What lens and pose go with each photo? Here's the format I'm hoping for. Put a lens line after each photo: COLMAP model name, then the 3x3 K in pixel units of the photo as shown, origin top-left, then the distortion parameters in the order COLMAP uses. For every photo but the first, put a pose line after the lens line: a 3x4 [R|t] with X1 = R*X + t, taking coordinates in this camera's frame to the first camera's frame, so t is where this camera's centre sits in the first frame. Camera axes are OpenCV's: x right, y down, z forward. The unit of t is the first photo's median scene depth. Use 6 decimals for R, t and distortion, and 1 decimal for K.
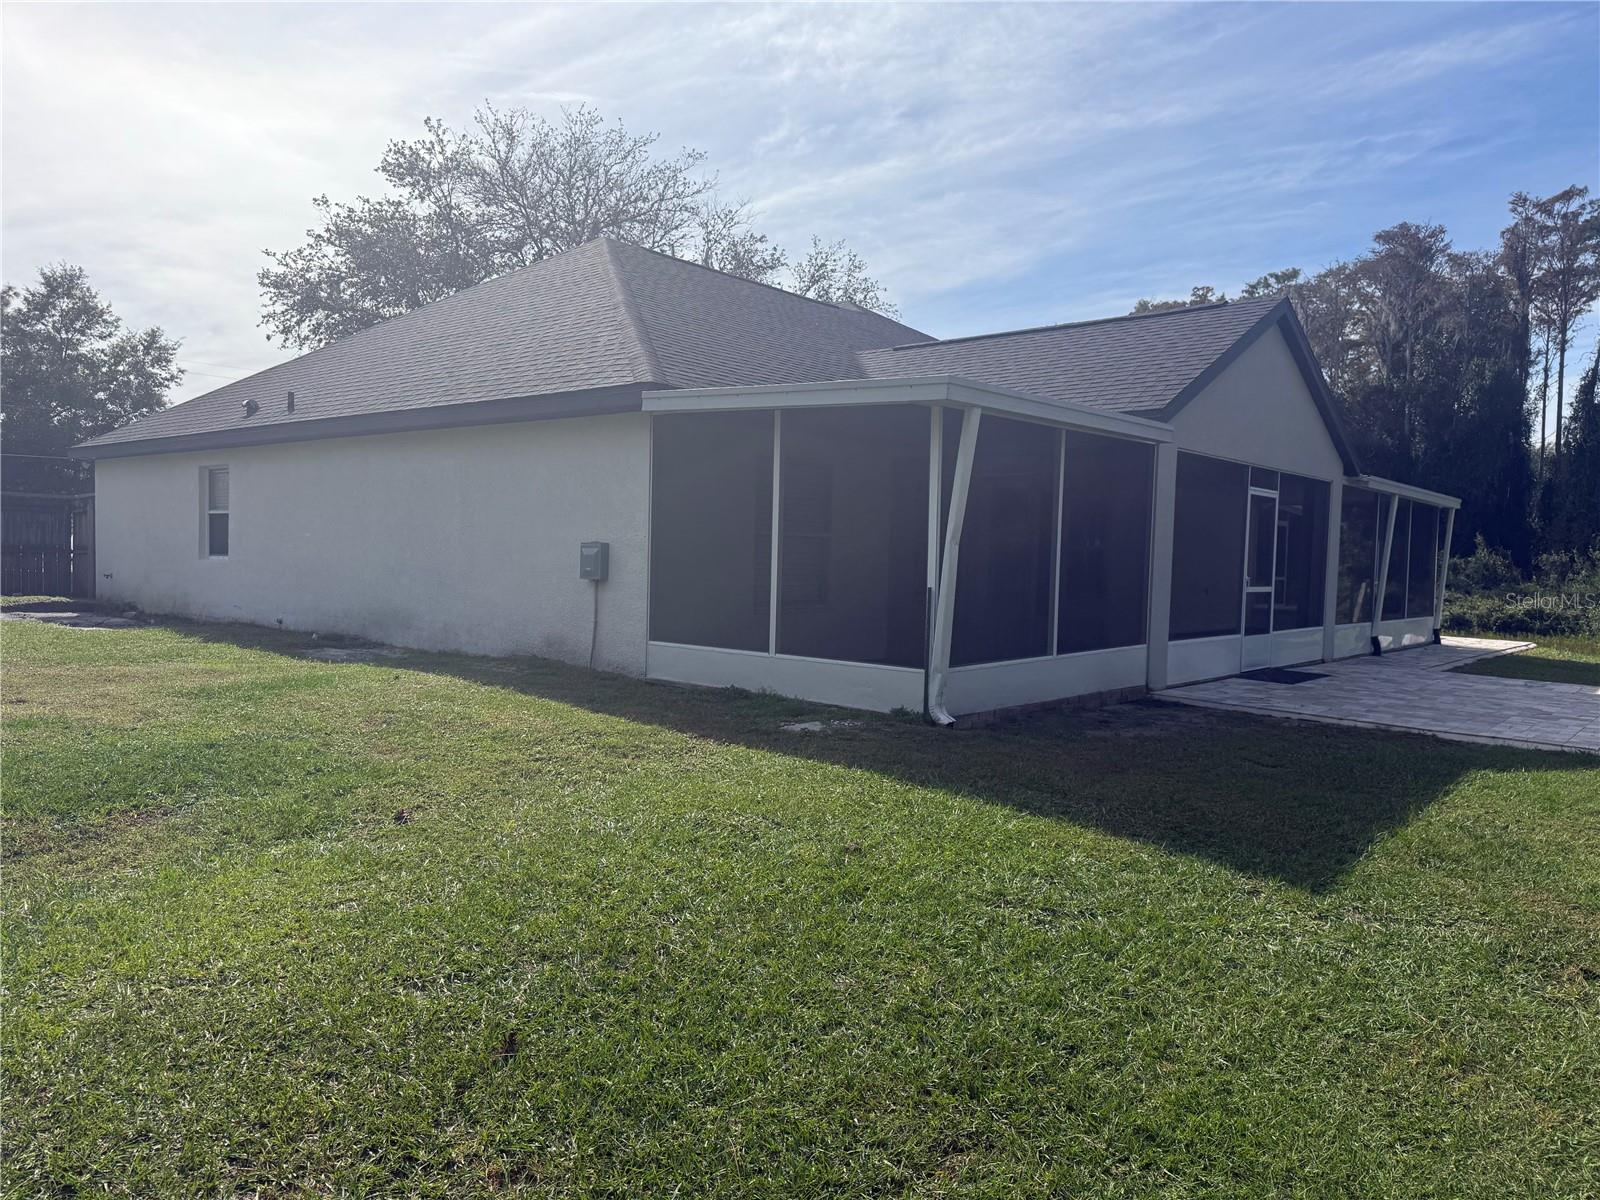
lens RADIAL K [[1129.1, 0, 801.7], [0, 1129.1, 599.8], [0, 0, 1]] dist [0.031338, -0.024901]
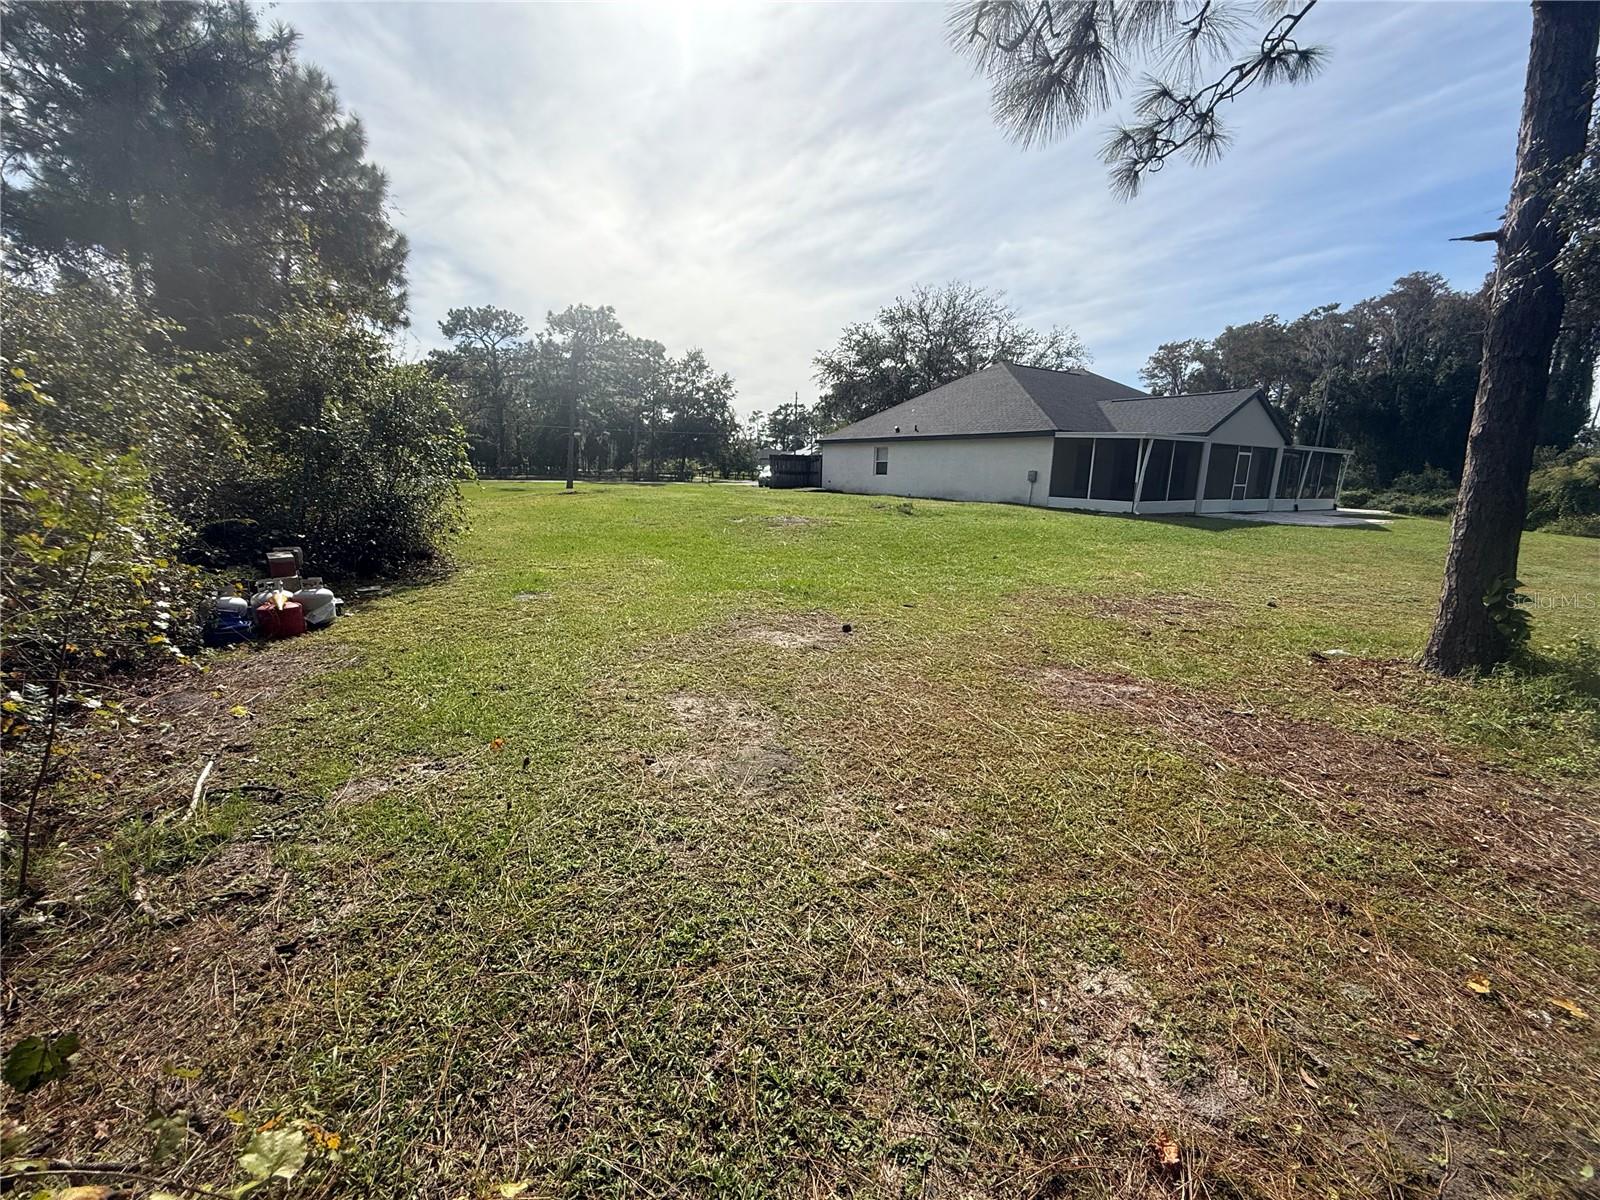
lens RADIAL K [[641.3, 0, 795.5], [0, 641.3, 593.2], [0, 0, 1]] dist [0.000349, 0.001065]
pose [[0.957525, 0.050922, -0.283819, -0.093690], [-0.009600, 0.989367, 0.145122, 0.014813], [0.288191, -0.136234, 0.947833, -0.396376]]
